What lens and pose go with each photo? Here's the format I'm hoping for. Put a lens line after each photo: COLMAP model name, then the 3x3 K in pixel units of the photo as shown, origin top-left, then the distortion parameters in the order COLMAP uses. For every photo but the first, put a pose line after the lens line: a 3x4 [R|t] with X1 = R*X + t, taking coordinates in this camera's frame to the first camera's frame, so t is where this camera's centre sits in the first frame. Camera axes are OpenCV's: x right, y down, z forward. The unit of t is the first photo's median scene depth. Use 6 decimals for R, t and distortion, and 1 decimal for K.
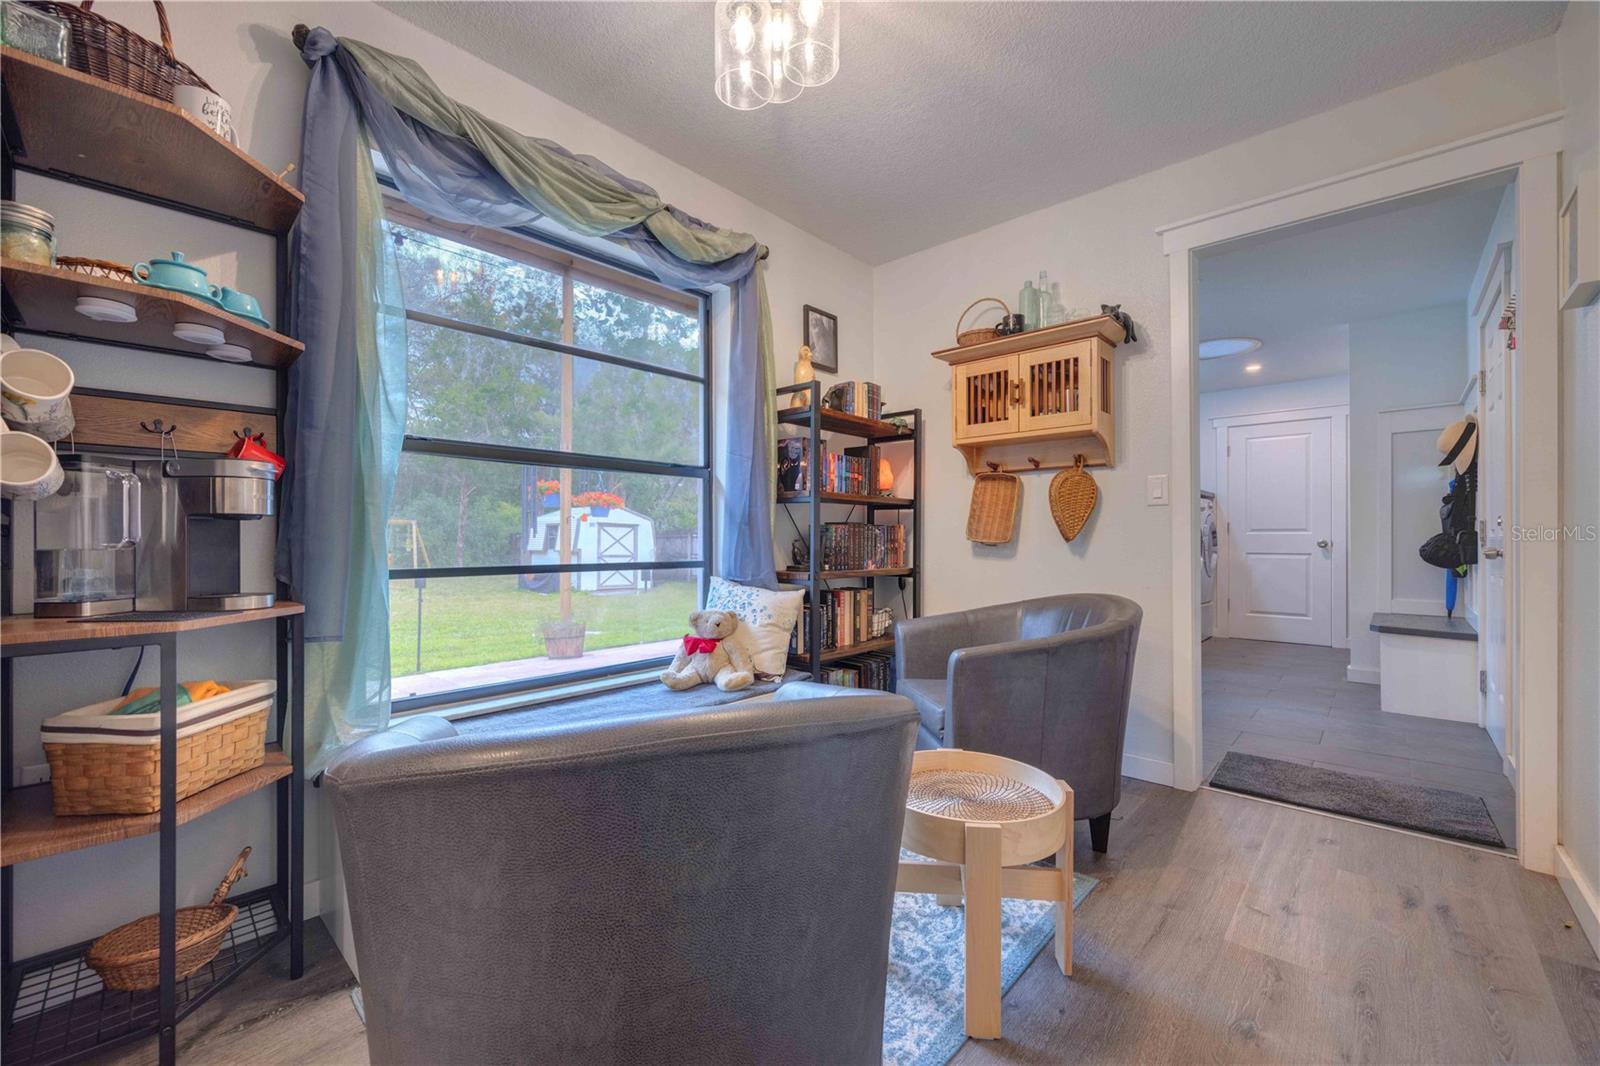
lens RADIAL K [[659.8, 0, 792.9], [0, 659.8, 533.5], [0, 0, 1]] dist [0.003855, -0.000540]
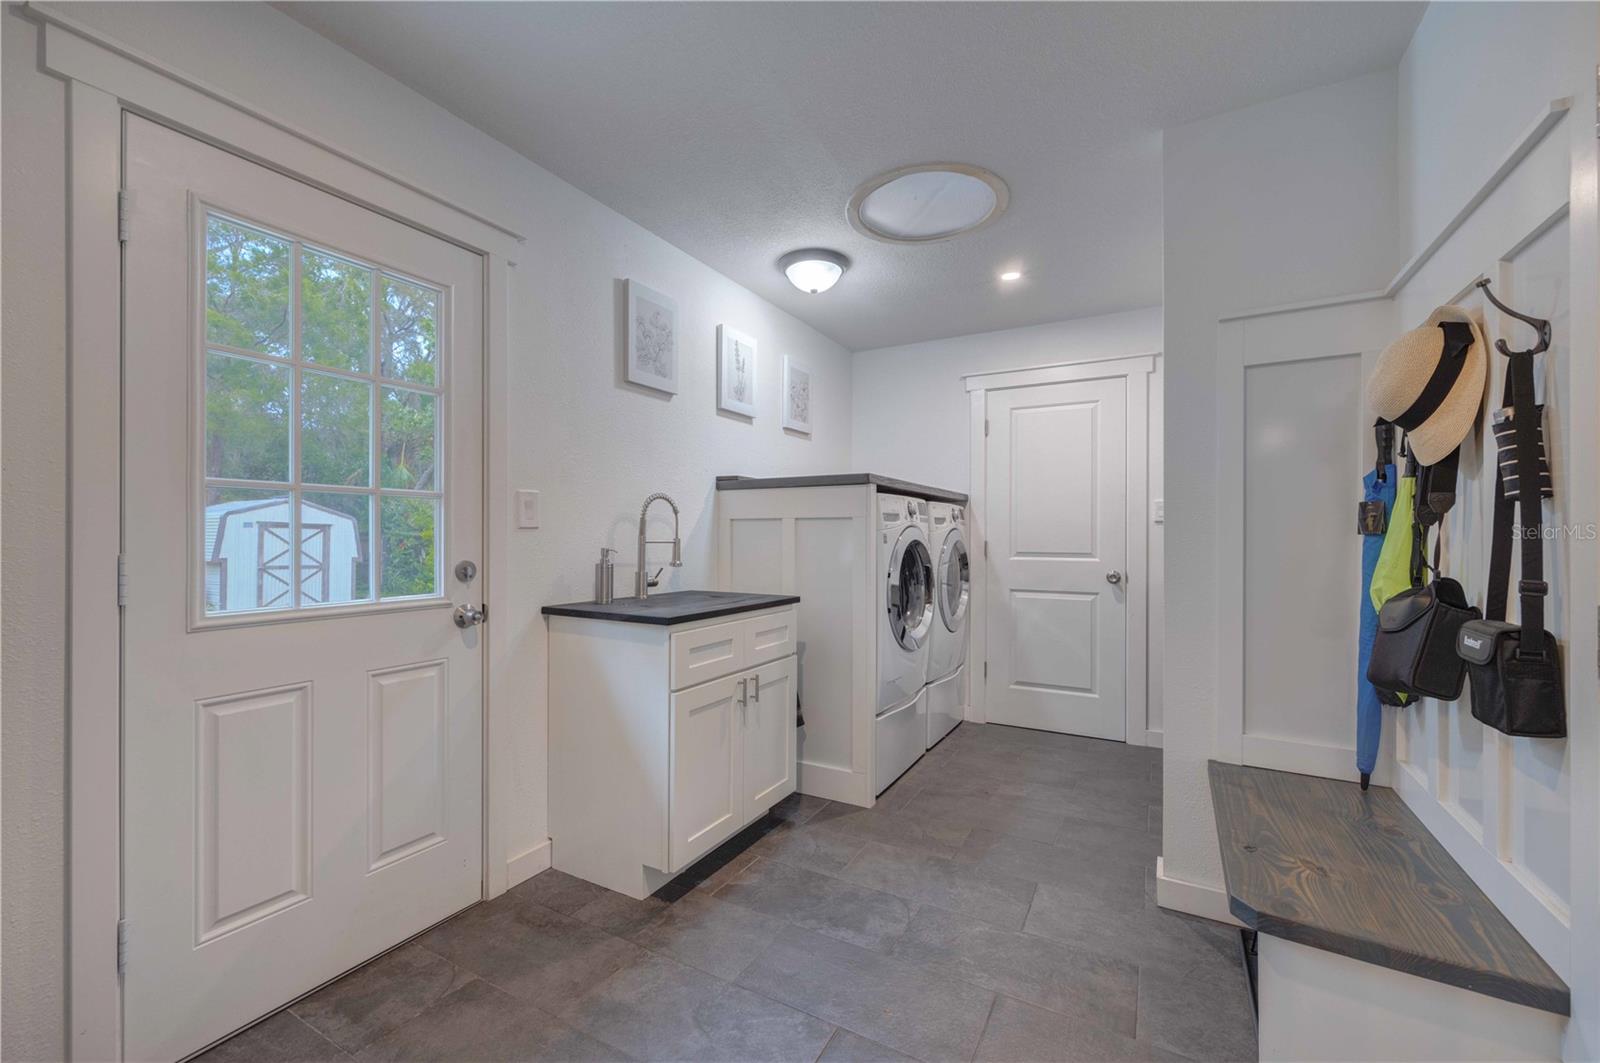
lens RADIAL K [[659.8, 0, 802.2], [0, 659.8, 532.8], [0, 0, 1]] dist [0.003855, -0.000540]
pose [[0.973385, 0.001995, 0.229169, 0.359308], [-0.003090, 0.999985, 0.004420, -0.028027], [-0.229157, -0.005010, 0.973377, 0.445408]]
